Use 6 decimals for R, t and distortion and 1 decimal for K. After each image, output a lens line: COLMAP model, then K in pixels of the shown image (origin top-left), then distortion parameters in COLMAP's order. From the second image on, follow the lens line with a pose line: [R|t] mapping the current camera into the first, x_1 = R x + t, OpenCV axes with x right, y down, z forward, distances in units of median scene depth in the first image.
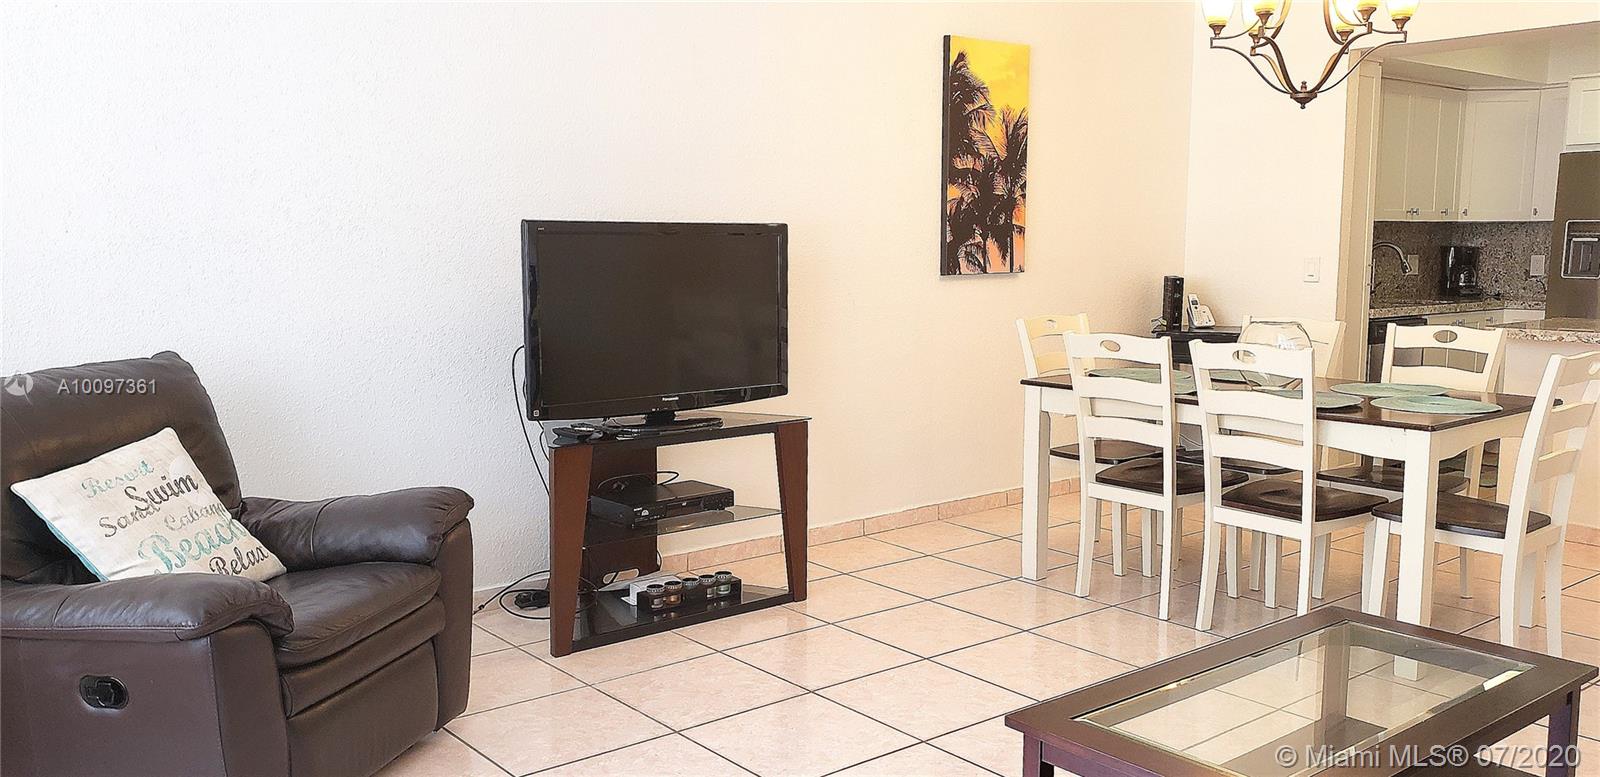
lens RADIAL K [[1321.0, 0, 843.1], [0, 1321.0, 428.8], [0, 0, 1]] dist [0.052487, -0.017229]
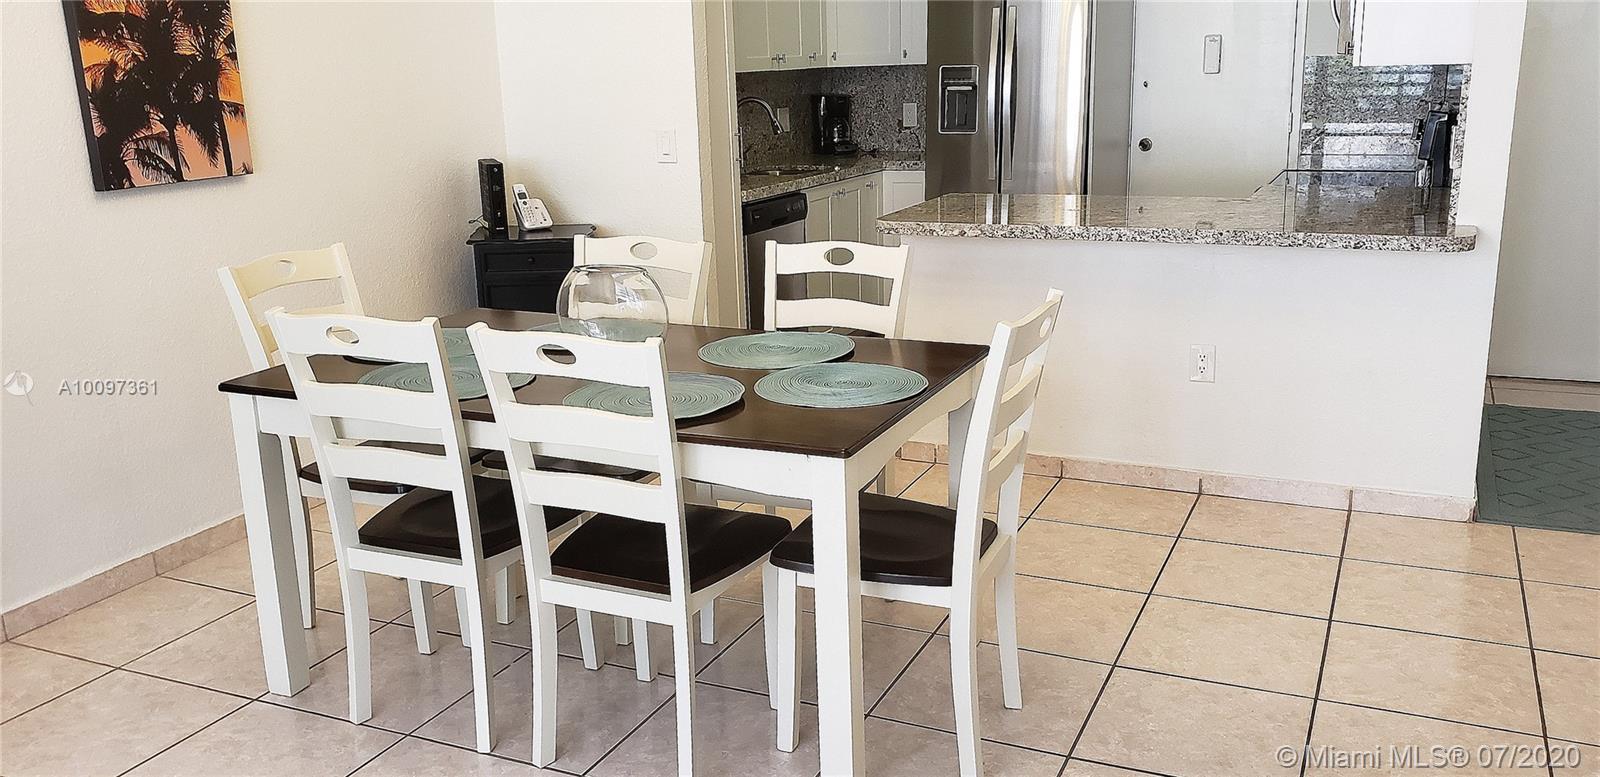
lens RADIAL K [[1321.0, 0, 791.8], [0, 1321.0, 405.2], [0, 0, 1]] dist [0.052487, -0.017229]
pose [[0.915519, -0.128653, 0.381148, 0.119036], [0.086151, 0.988203, 0.126624, -0.067825], [-0.392942, -0.083091, 0.915801, 0.286862]]
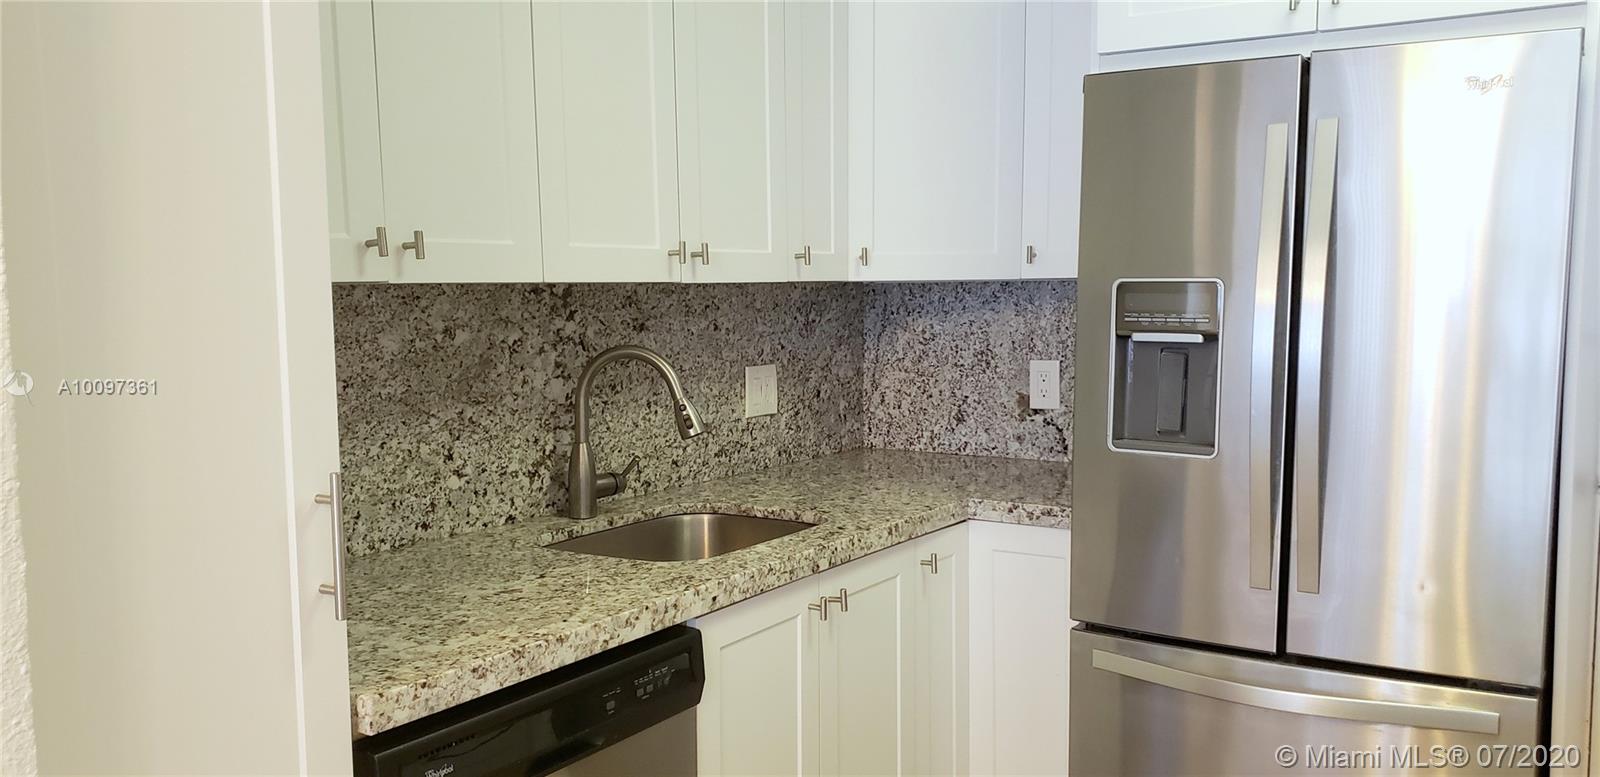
lens RADIAL K [[1216.4, 0, 792.7], [0, 1216.4, 406.1], [0, 0, 1]] dist [0.127294, -0.023419]
pose [[0.964453, -0.034397, 0.262005, 0.466478], [0.046983, 0.998016, -0.041923, -0.140203], [-0.260043, 0.052742, 0.964155, 0.889169]]
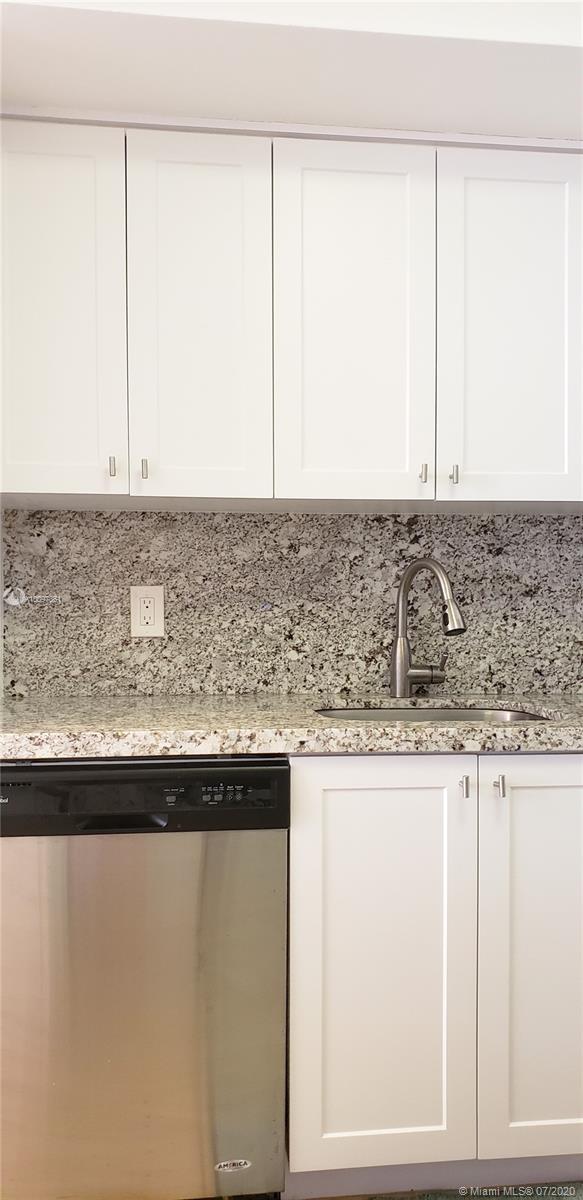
lens RADIAL K [[912.3, 0, 301.8], [0, 912.3, 596.7], [0, 0, 1]] dist [0.127294, -0.023419]
pose [[0.828102, -0.002225, -0.560573, 0.673618], [-0.079194, 0.989499, -0.120915, -0.116907], [0.554956, 0.144524, 0.819230, 0.956701]]
